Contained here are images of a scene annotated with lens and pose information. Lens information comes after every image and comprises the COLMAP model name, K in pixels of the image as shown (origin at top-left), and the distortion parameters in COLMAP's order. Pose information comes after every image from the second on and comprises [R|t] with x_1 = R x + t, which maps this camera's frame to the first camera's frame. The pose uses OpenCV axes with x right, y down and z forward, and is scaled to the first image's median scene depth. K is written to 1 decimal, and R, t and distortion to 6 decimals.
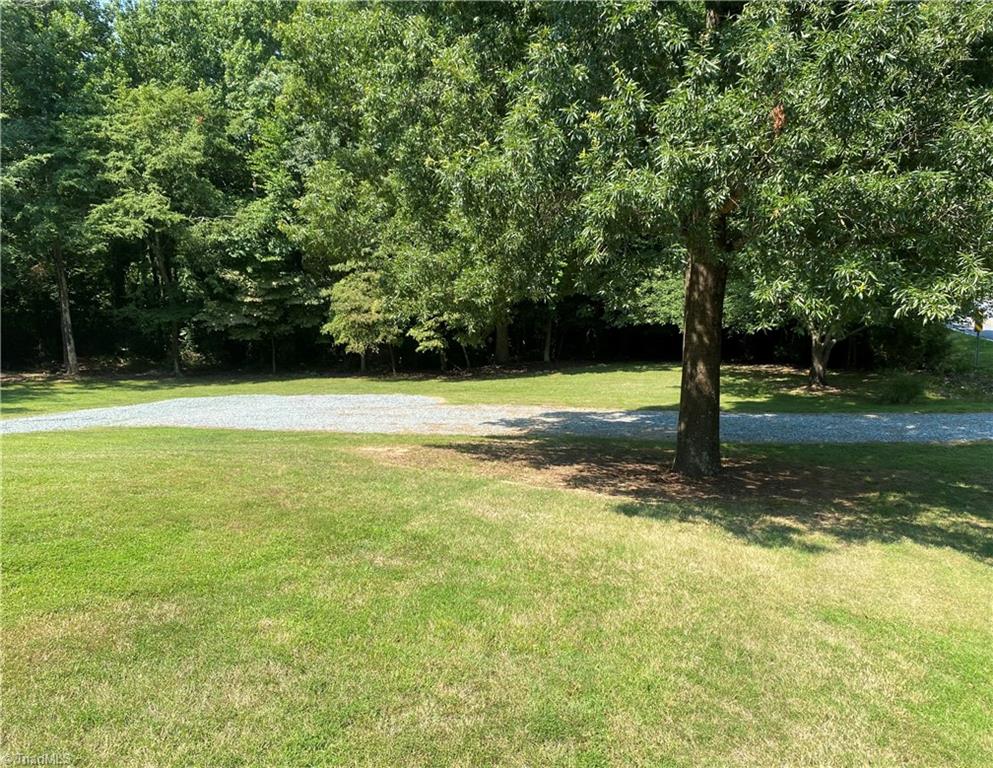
lens RADIAL K [[745.5, 0, 495.6], [0, 745.5, 372.2], [0, 0, 1]] dist [-0.005061, -0.006999]
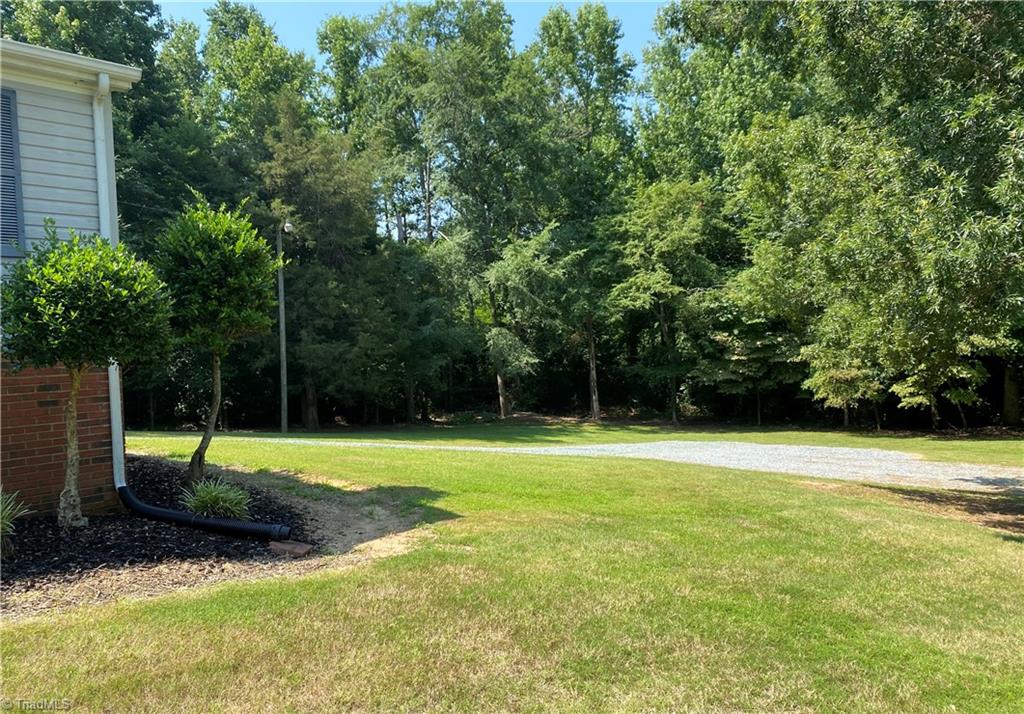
lens RADIAL K [[747.1, 0, 509.7], [0, 747.1, 374.2], [0, 0, 1]] dist [0.003243, -0.002480]
pose [[0.799061, -0.000760, -0.601249, 0.075087], [-0.047277, 0.996824, -0.064091, 0.015436], [0.599388, 0.079638, 0.796487, -0.099686]]
